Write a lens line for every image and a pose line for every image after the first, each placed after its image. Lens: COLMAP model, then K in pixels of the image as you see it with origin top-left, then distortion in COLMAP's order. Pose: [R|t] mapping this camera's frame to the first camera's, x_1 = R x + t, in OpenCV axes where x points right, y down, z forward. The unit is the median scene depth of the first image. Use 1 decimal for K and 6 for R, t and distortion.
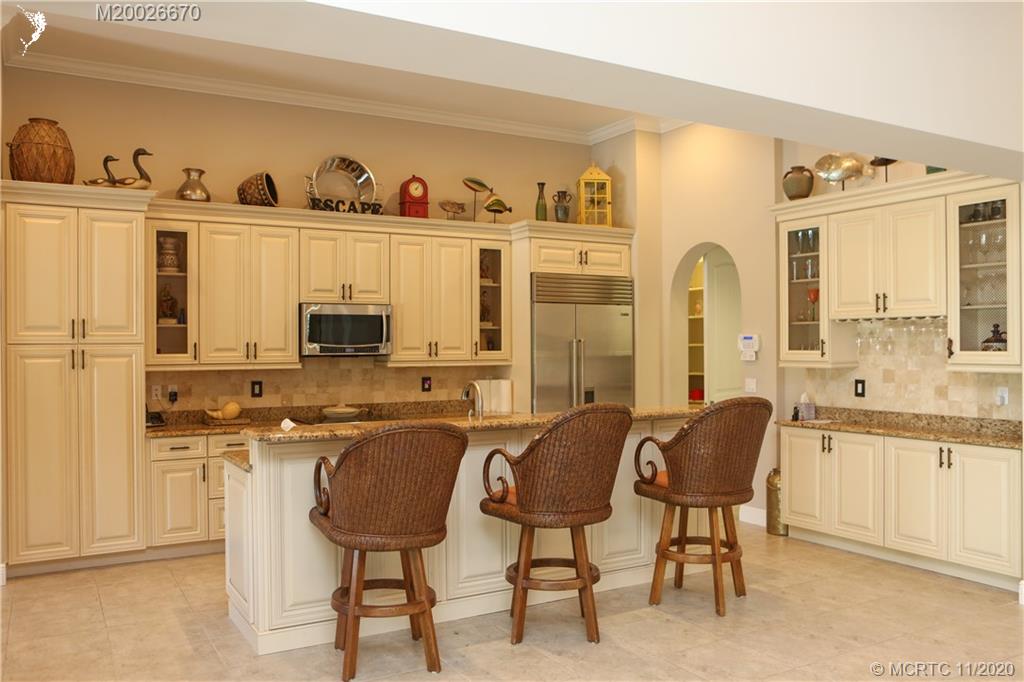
lens RADIAL K [[835.9, 0, 515.0], [0, 835.9, 345.4], [0, 0, 1]] dist [-0.098764, 0.113130]
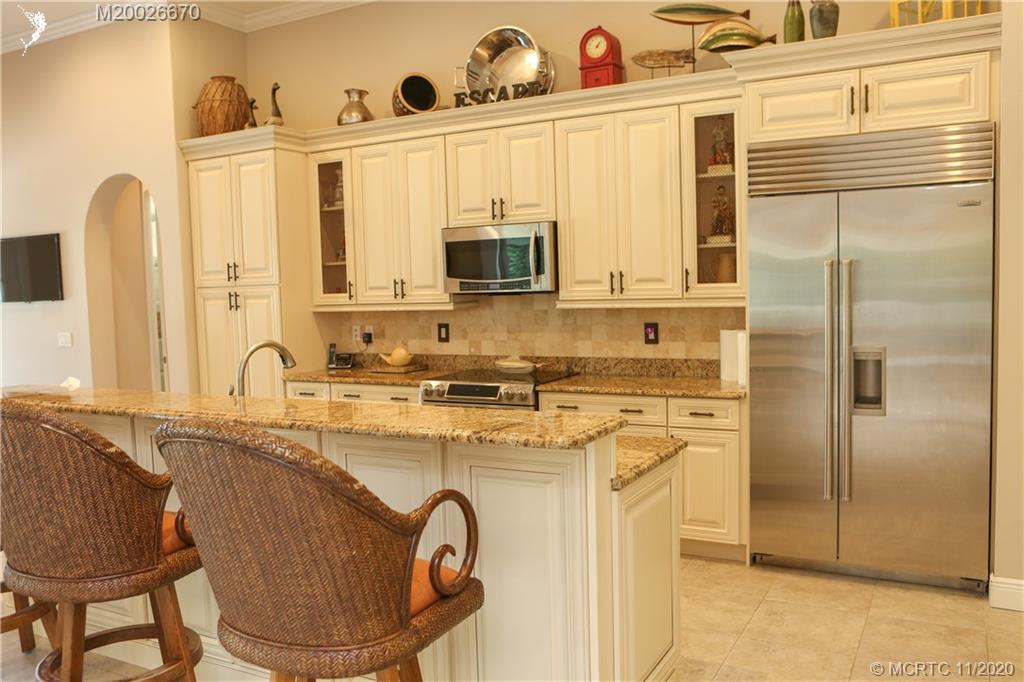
lens RADIAL K [[835.9, 0, 515.0], [0, 835.9, 345.4], [0, 0, 1]] dist [-0.098764, 0.113130]
pose [[0.518355, 0.052700, -0.853540, 0.456039], [0.026502, 0.996630, 0.077630, 0.000779], [0.854755, -0.062860, 0.515211, 0.610738]]
